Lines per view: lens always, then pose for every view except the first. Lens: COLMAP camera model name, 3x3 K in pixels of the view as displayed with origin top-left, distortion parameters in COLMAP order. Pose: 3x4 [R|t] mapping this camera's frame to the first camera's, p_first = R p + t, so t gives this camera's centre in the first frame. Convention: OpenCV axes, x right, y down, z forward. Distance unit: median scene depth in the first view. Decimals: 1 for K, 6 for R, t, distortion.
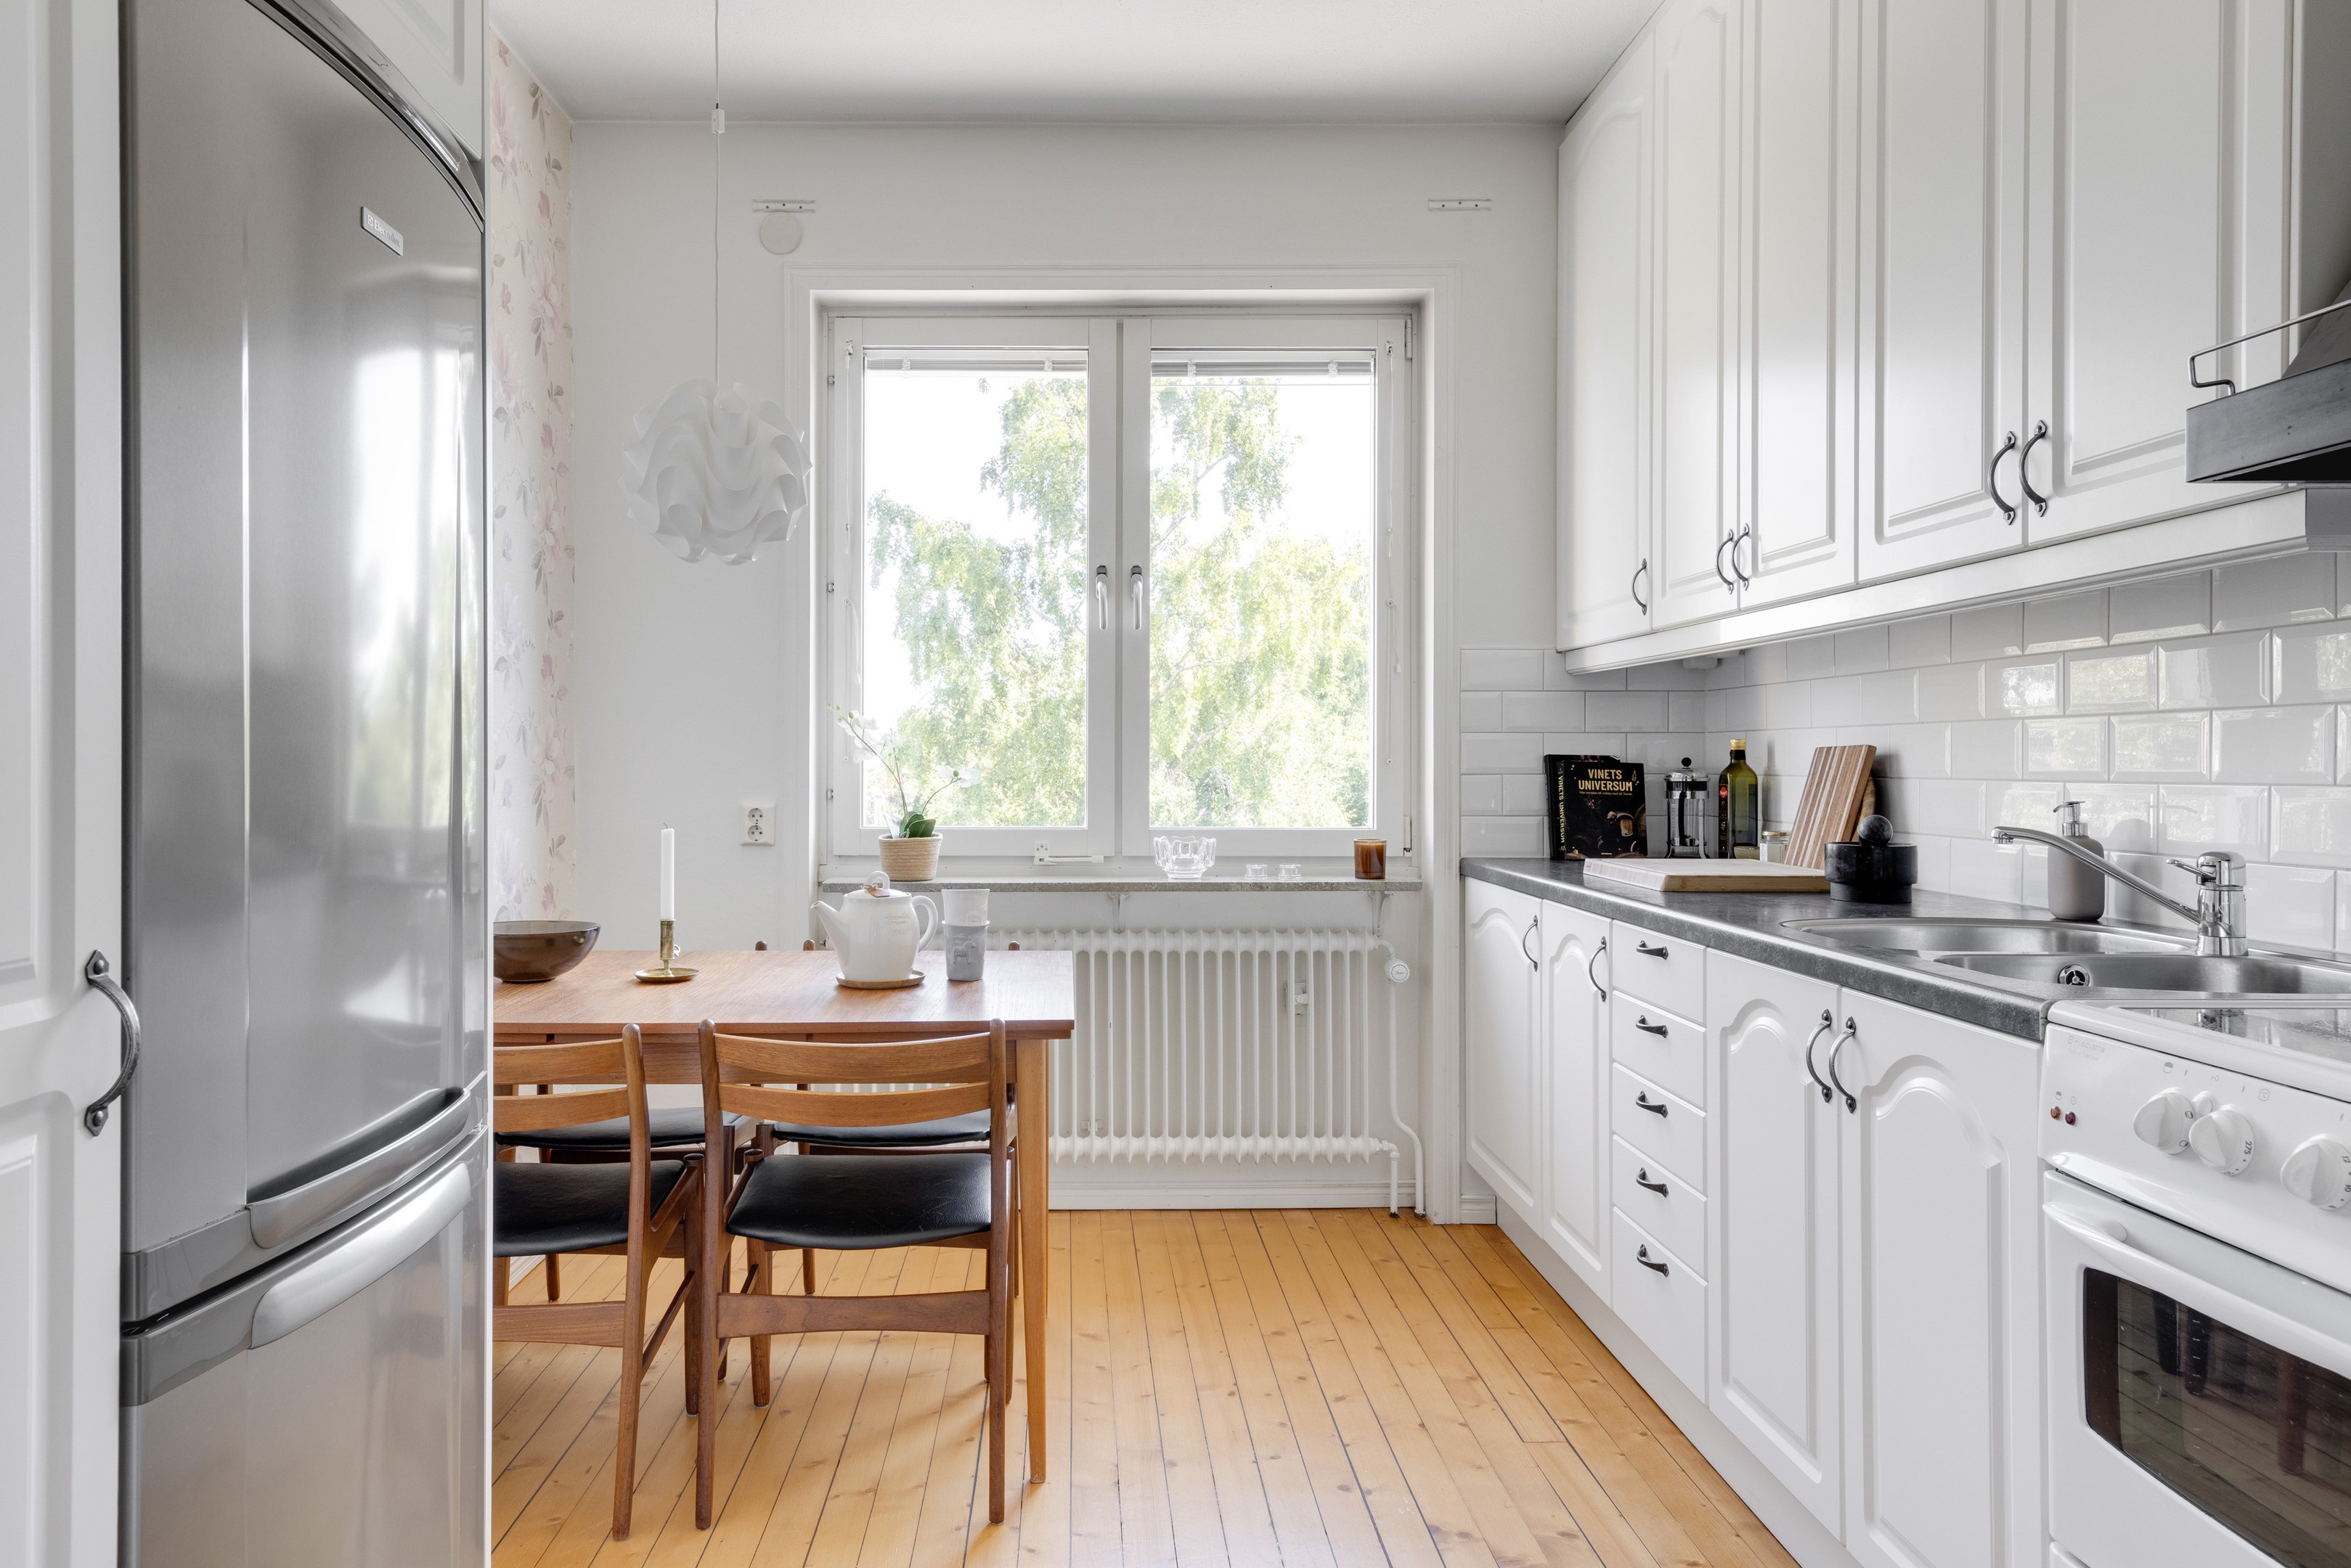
lens RADIAL K [[1463.7, 0, 1094.7], [0, 1463.7, 776.8], [0, 0, 1]] dist [0.013865, 0.000401]
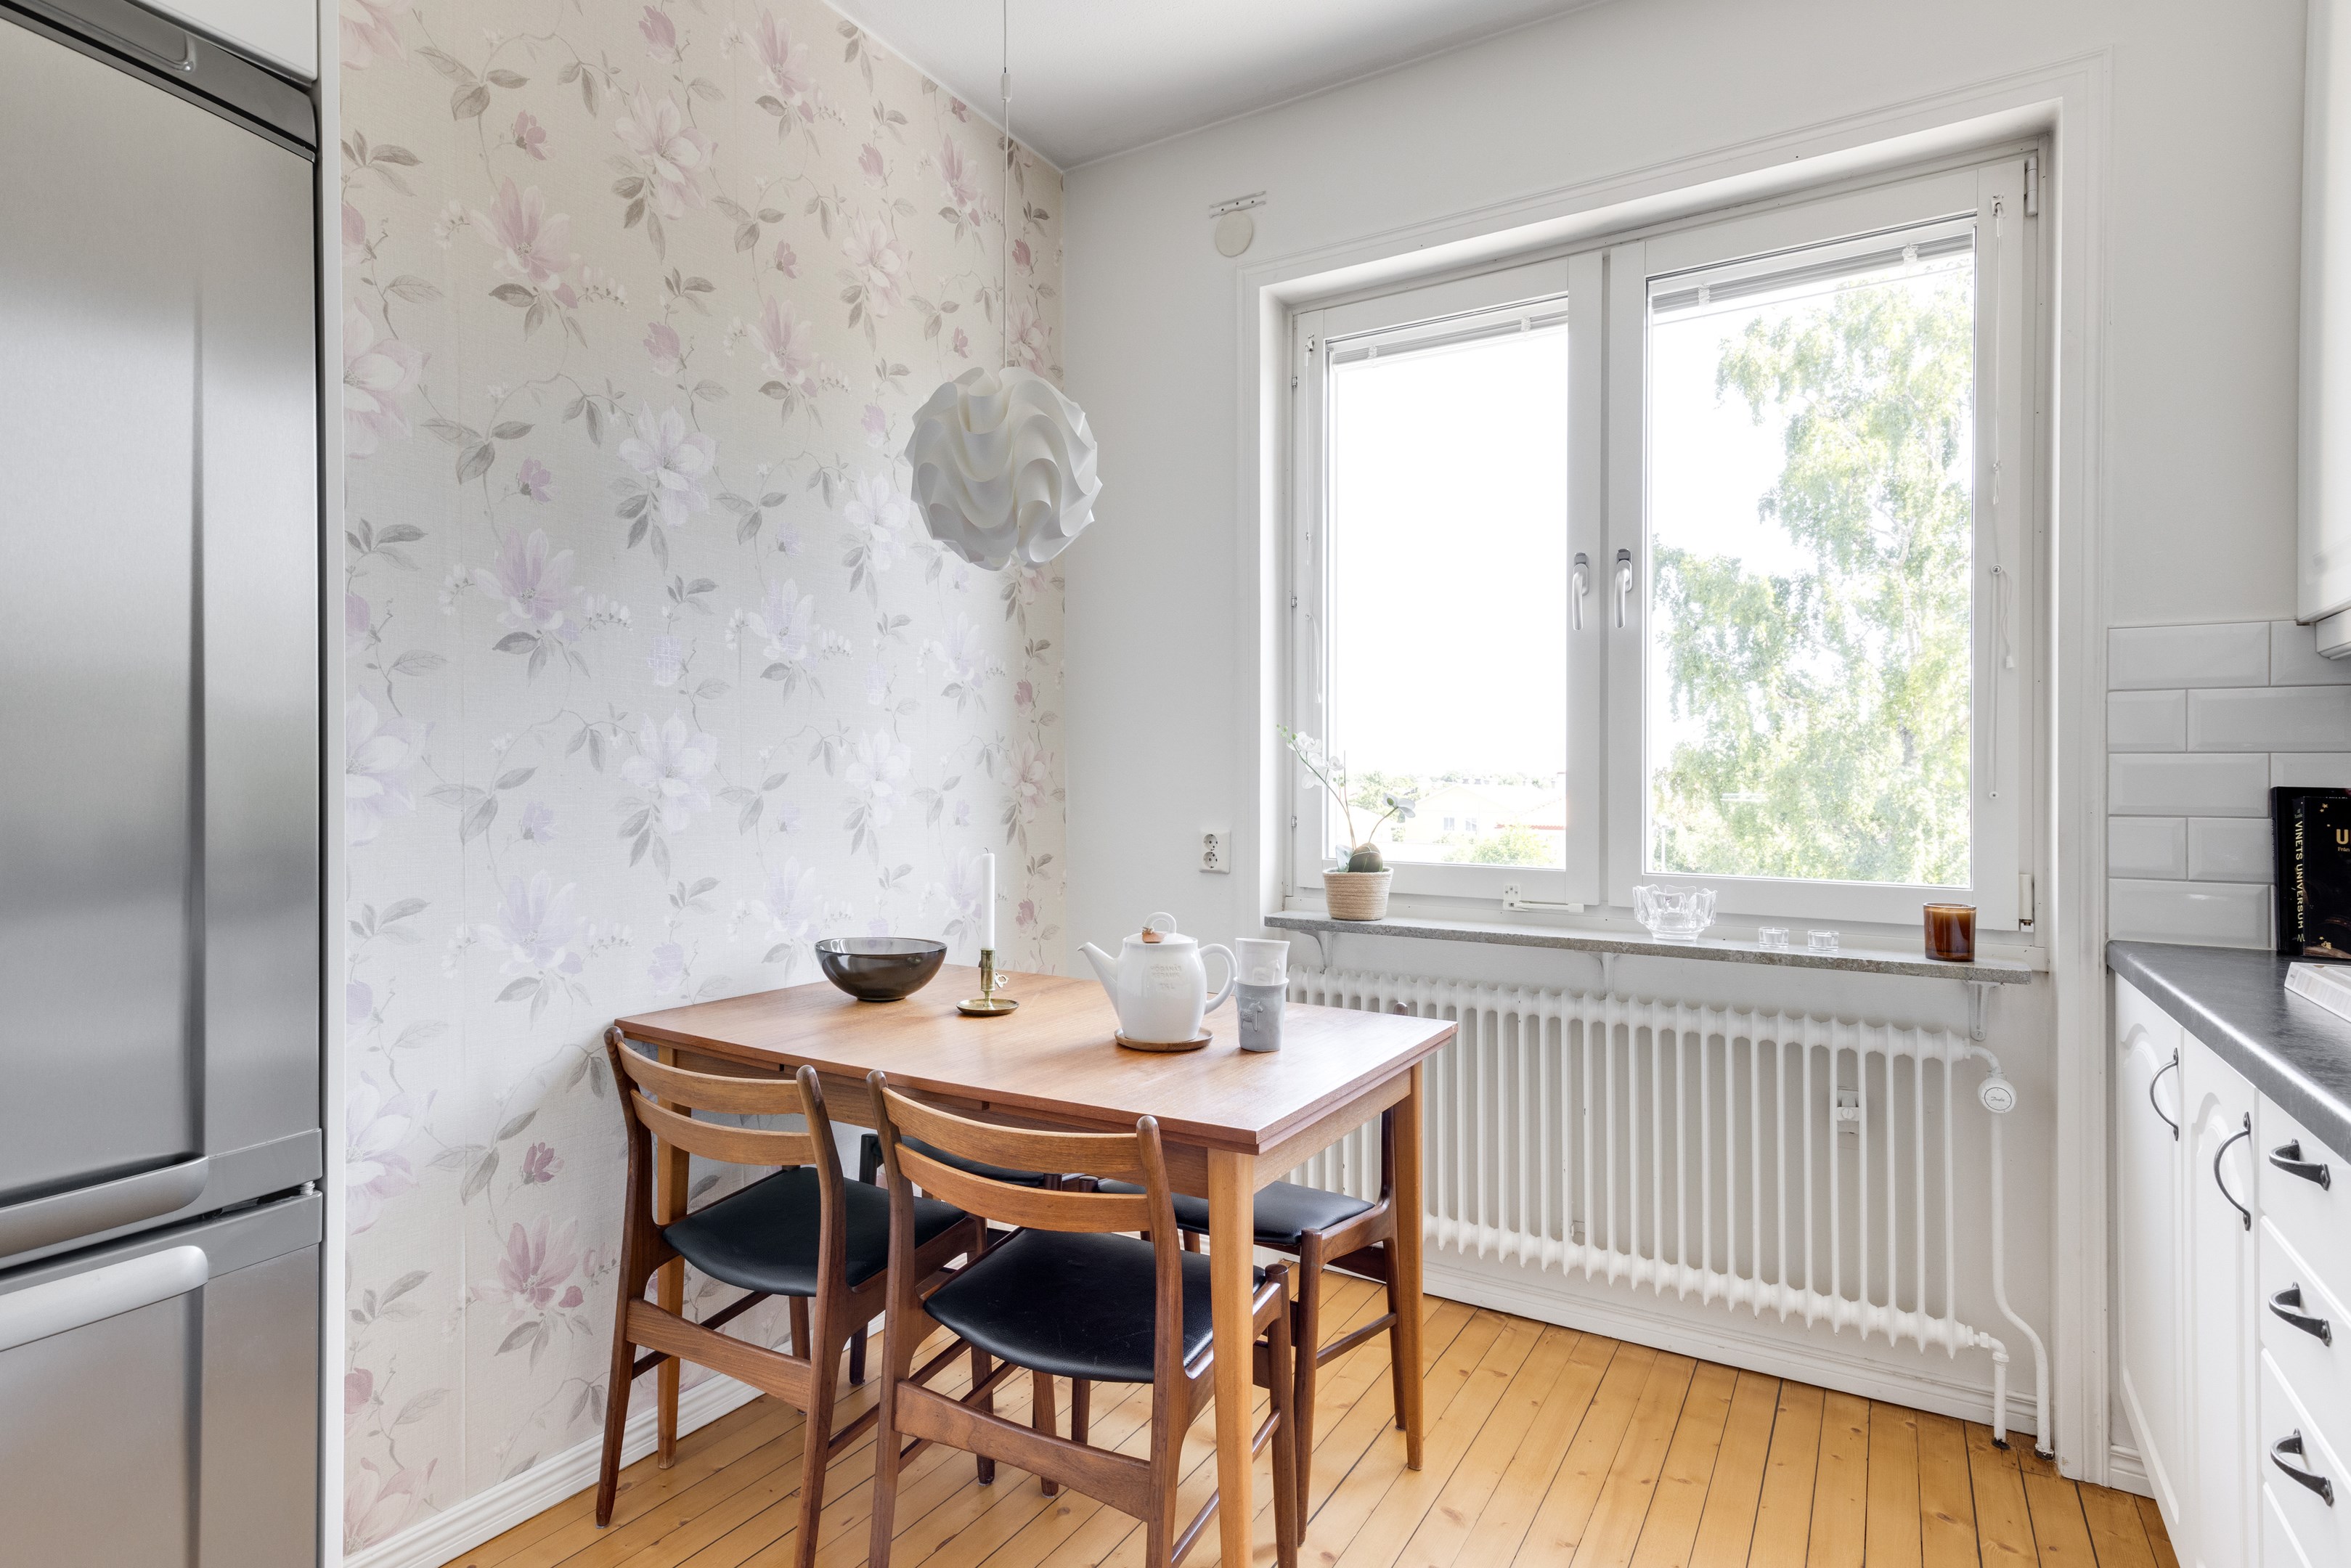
lens RADIAL K [[1261.3, 0, 1175.1], [0, 1261.3, 789.8], [0, 0, 1]] dist [0.014644, 0.000629]
pose [[0.855510, 0.011541, -0.517658, 0.189161], [-0.017640, 0.999821, -0.006862, -0.001840], [0.517486, 0.015002, 0.855560, 0.287522]]
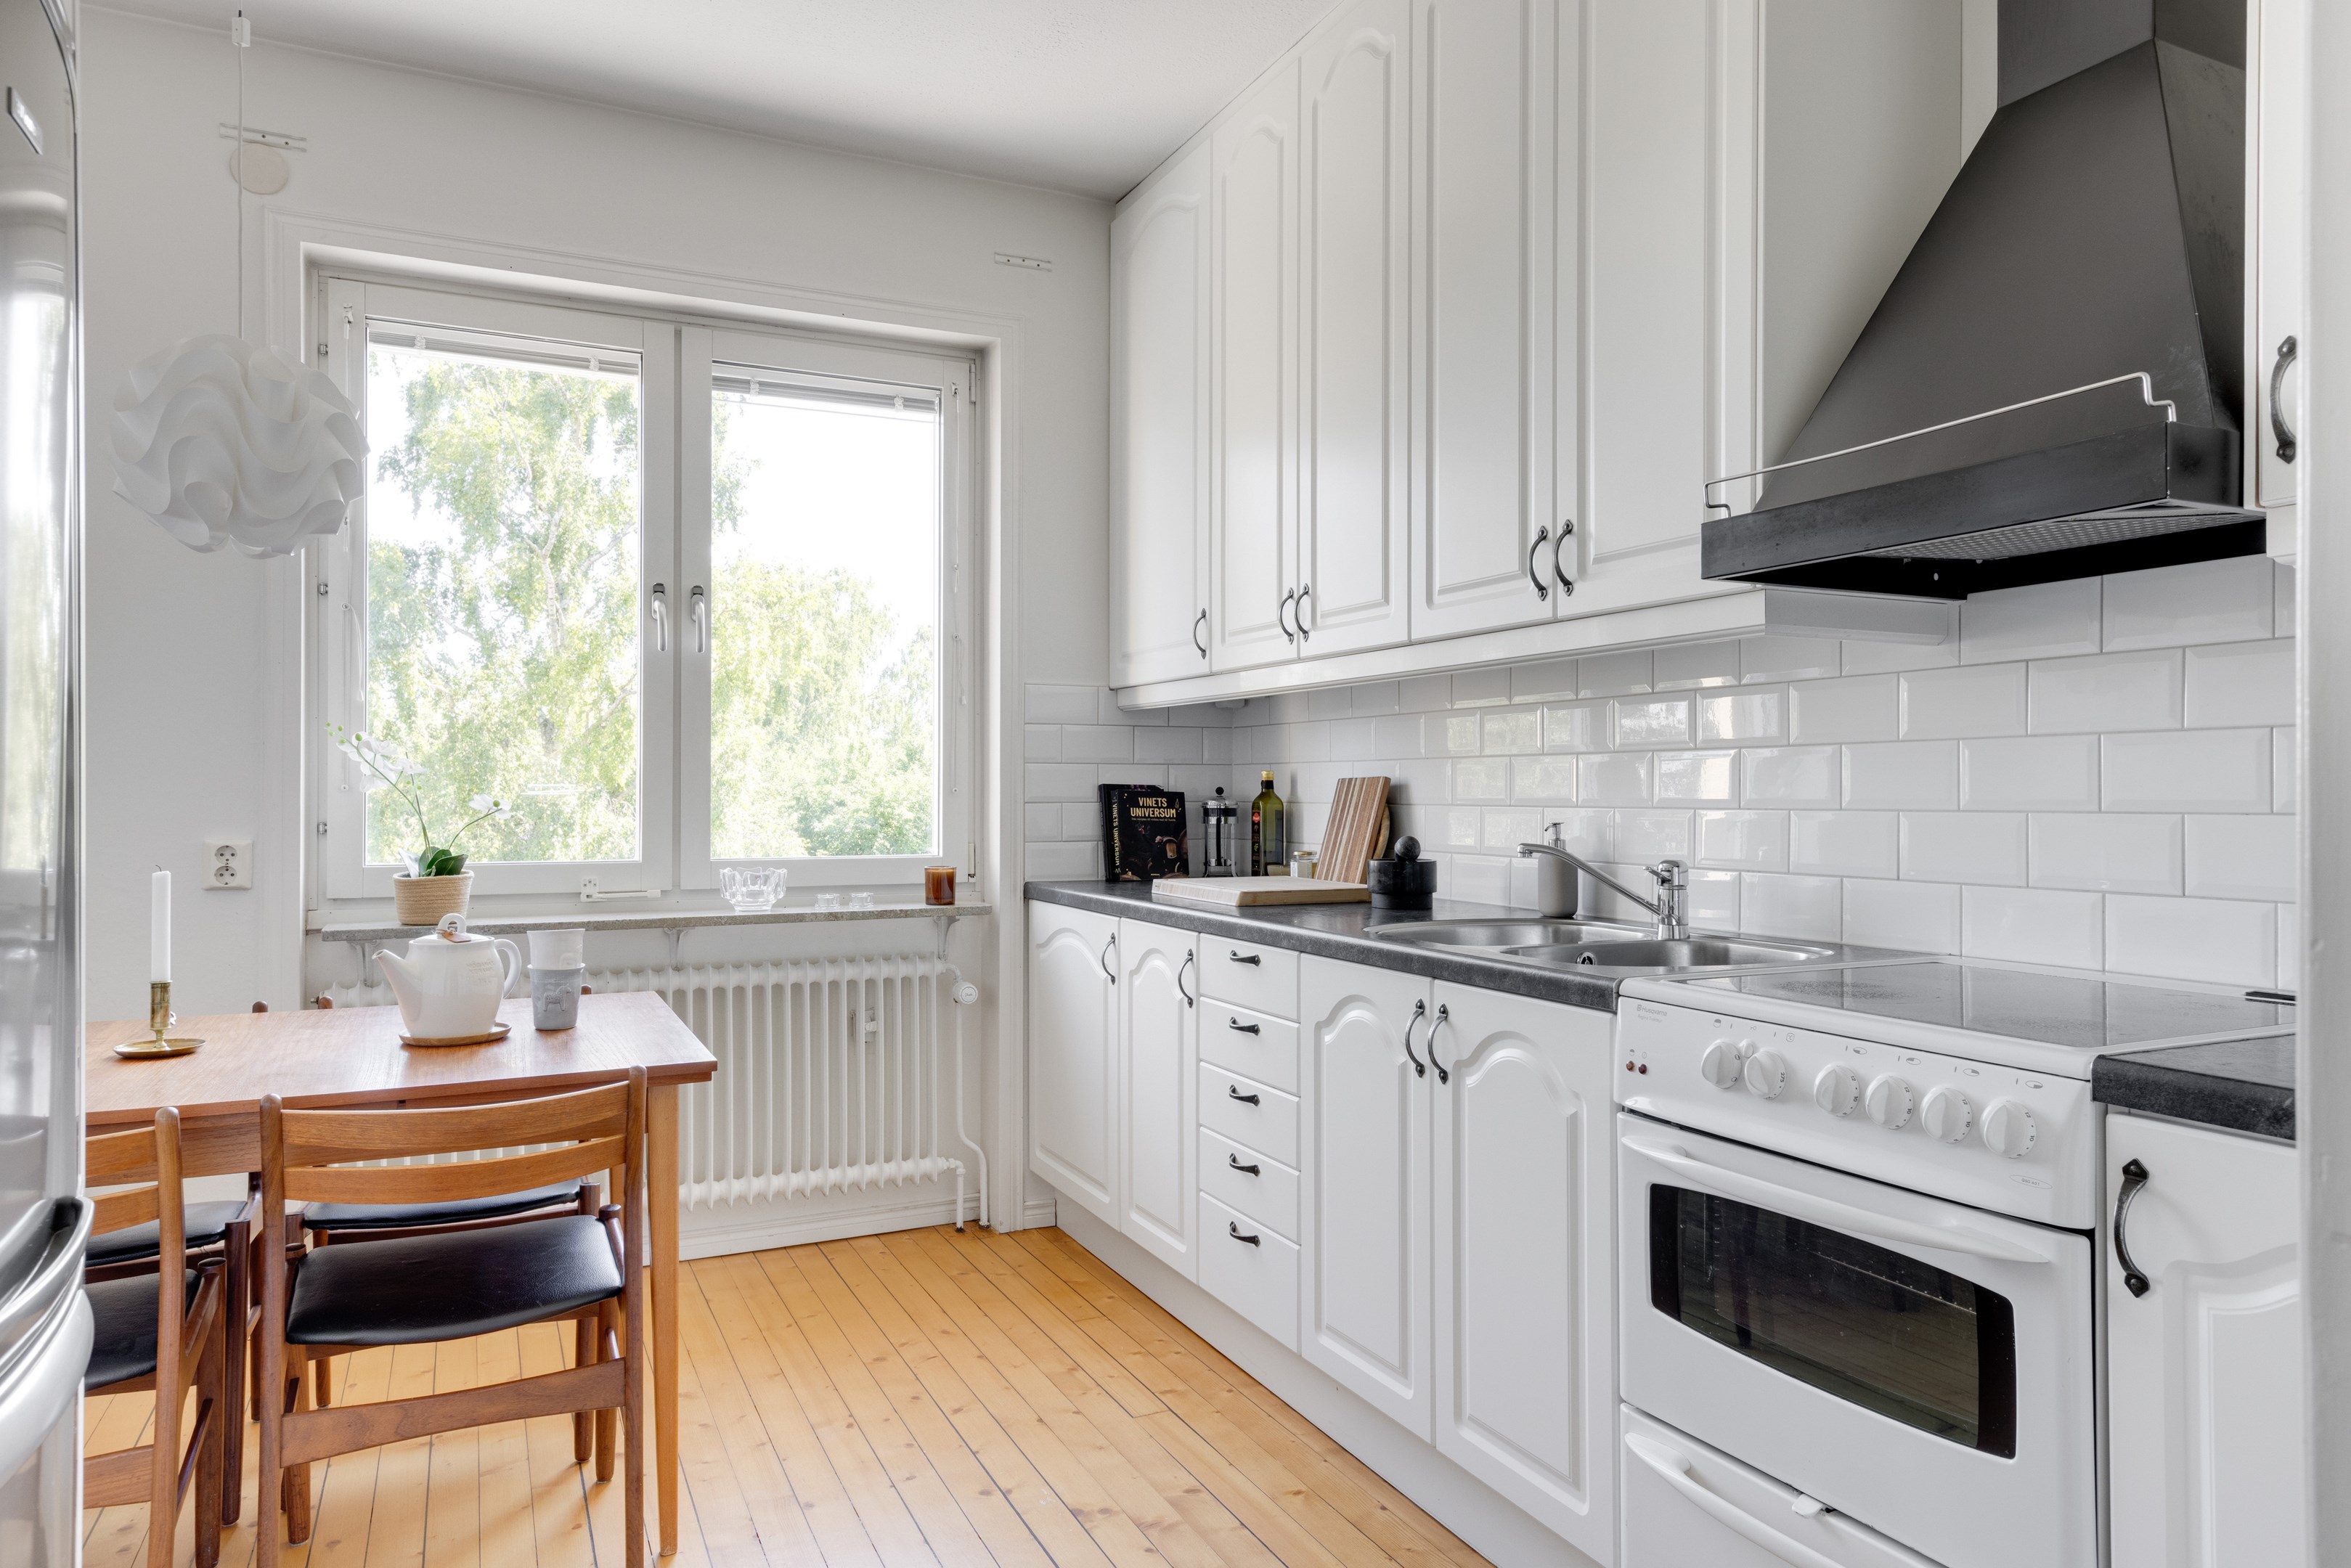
lens RADIAL K [[1451.9, 0, 1166.1], [0, 1451.9, 804.7], [0, 0, 1]] dist [0.014005, -0.001900]
pose [[0.907778, -0.003743, 0.419435, -0.097551], [0.003976, 0.999992, 0.000318, -0.000249], [-0.419433, 0.001379, 0.907785, 0.009621]]
